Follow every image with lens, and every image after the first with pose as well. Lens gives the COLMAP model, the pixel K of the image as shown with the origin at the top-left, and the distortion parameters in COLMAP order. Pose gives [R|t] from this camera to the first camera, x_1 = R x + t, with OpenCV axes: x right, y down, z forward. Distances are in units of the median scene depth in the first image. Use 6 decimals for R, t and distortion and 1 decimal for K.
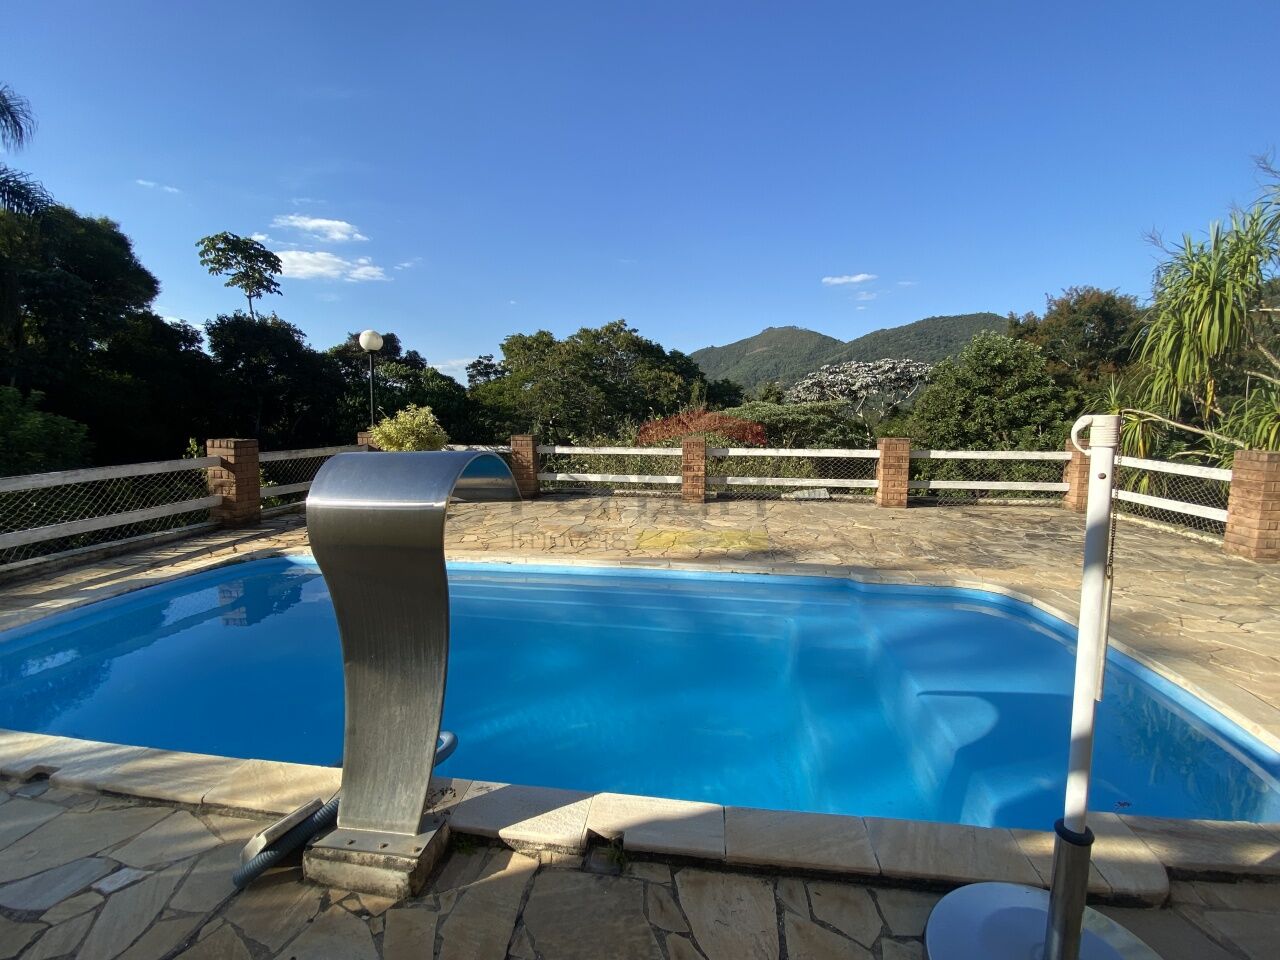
lens RADIAL K [[550.9, 0, 637.6], [0, 550.9, 480.6], [0, 0, 1]] dist [0.038830, -0.030255]
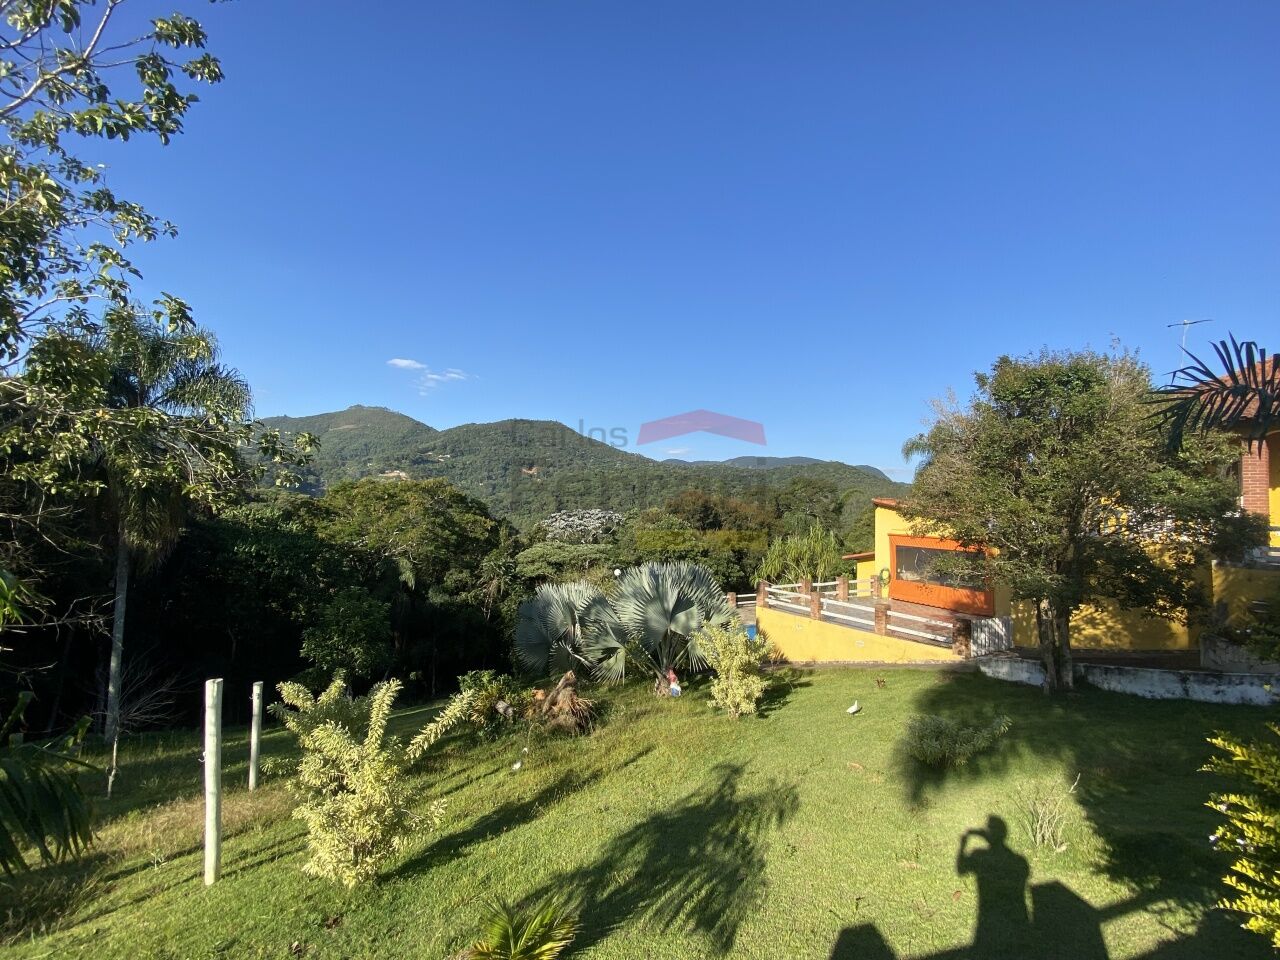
lens RADIAL K [[551.7, 0, 640.0], [0, 551.7, 480.0], [0, 0, 1]] dist [0.030968, -0.024807]
pose [[0.755190, 0.054075, 0.653272, -0.611666], [0.044600, 0.990043, -0.133510, -0.084510], [-0.653987, 0.129961, 0.745259, -0.382958]]
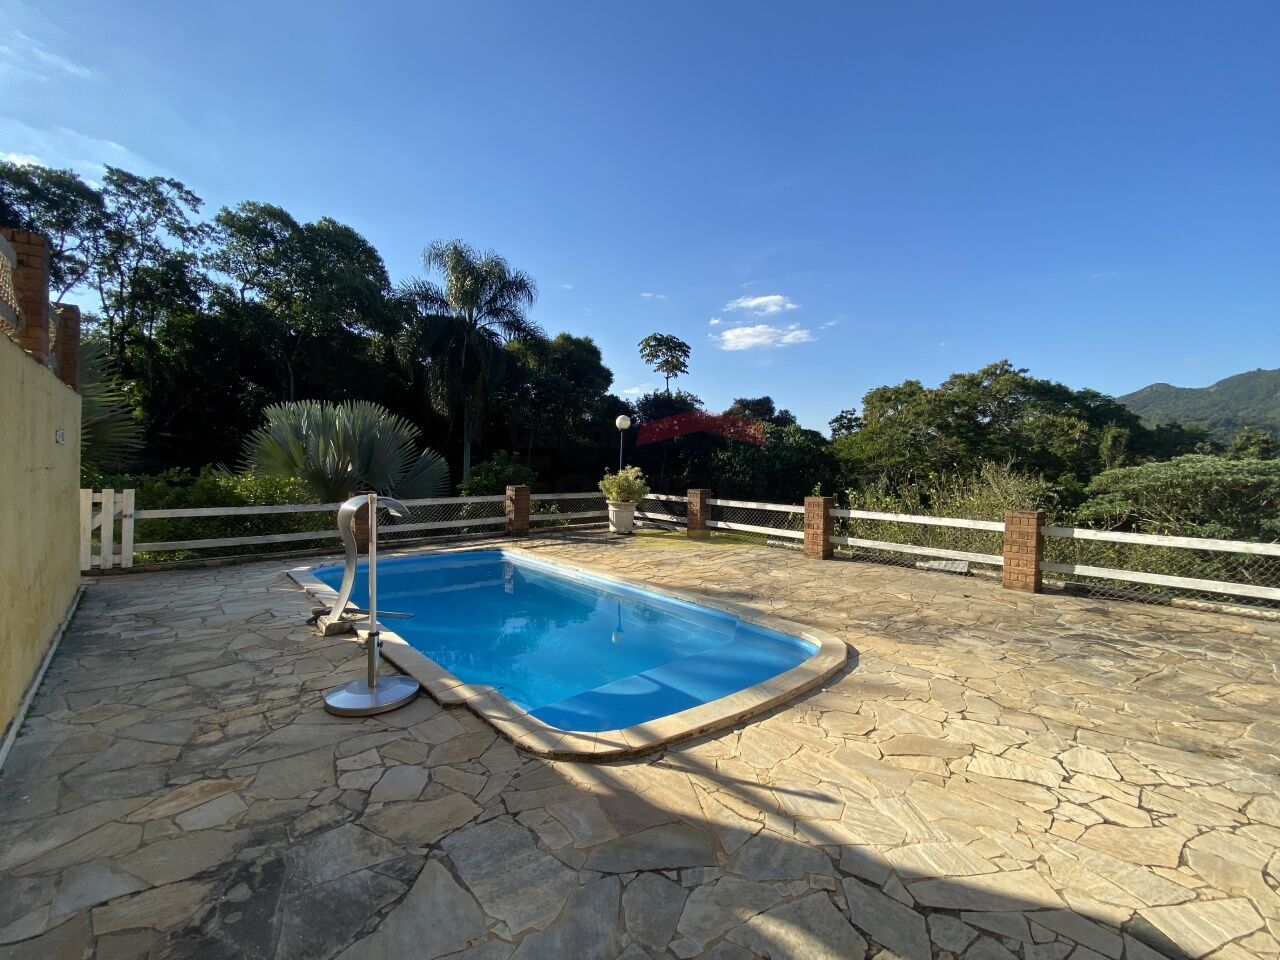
lens RADIAL K [[550.9, 0, 637.6], [0, 550.9, 480.6], [0, 0, 1]] dist [0.038830, -0.030255]
pose [[0.756754, 0.027235, -0.653133, 0.121085], [-0.085745, 0.994635, -0.057874, -0.004408], [0.648052, 0.099799, 0.755029, -0.013248]]
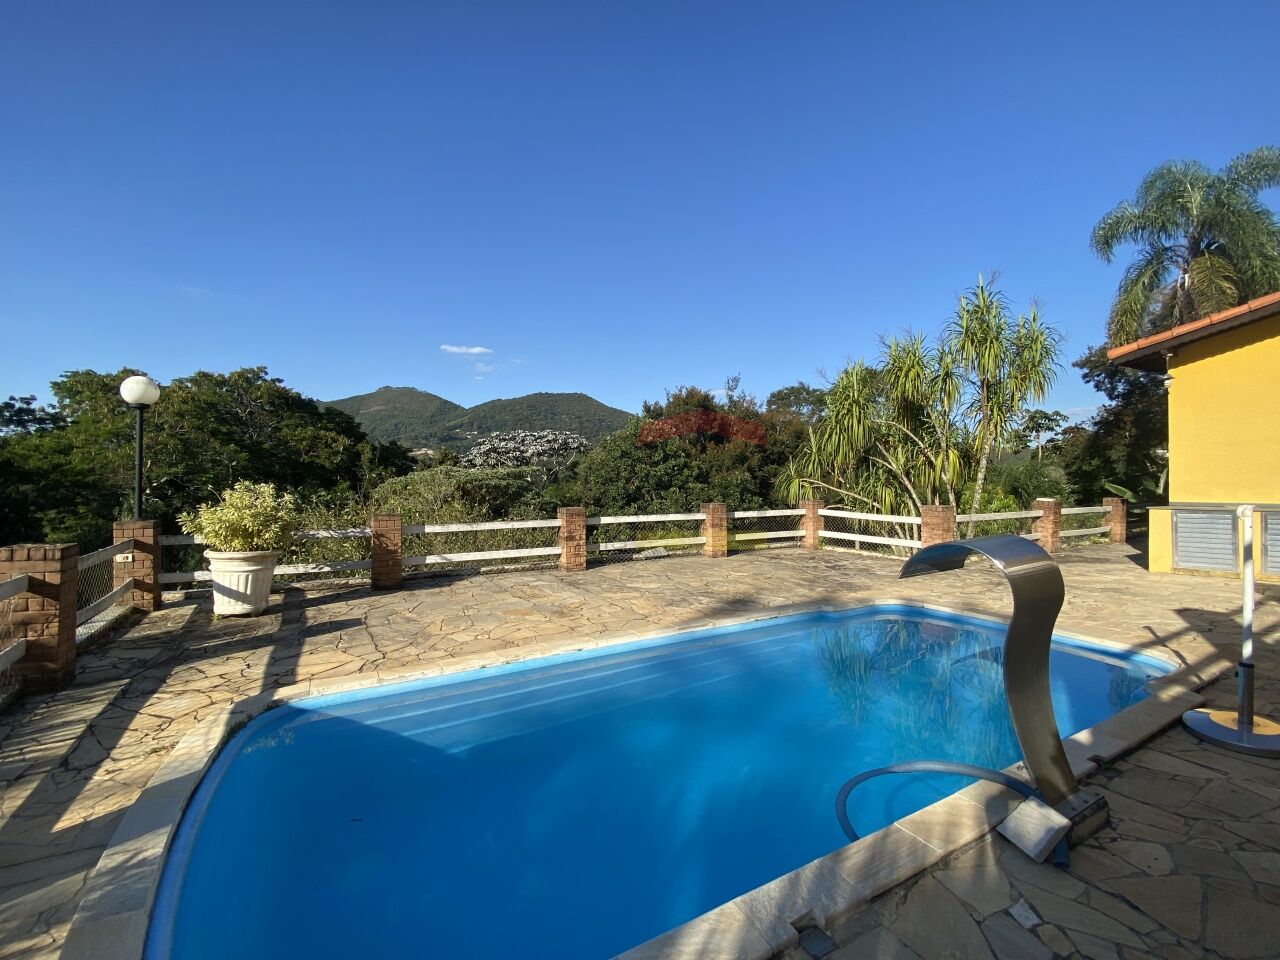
lens RADIAL K [[550.9, 0, 637.6], [0, 550.9, 480.6], [0, 0, 1]] dist [0.038830, -0.030255]
pose [[0.794024, -0.008936, 0.607820, -0.097793], [0.076550, 0.993402, -0.085397, -0.007180], [-0.603047, 0.114336, 0.789469, 0.018679]]
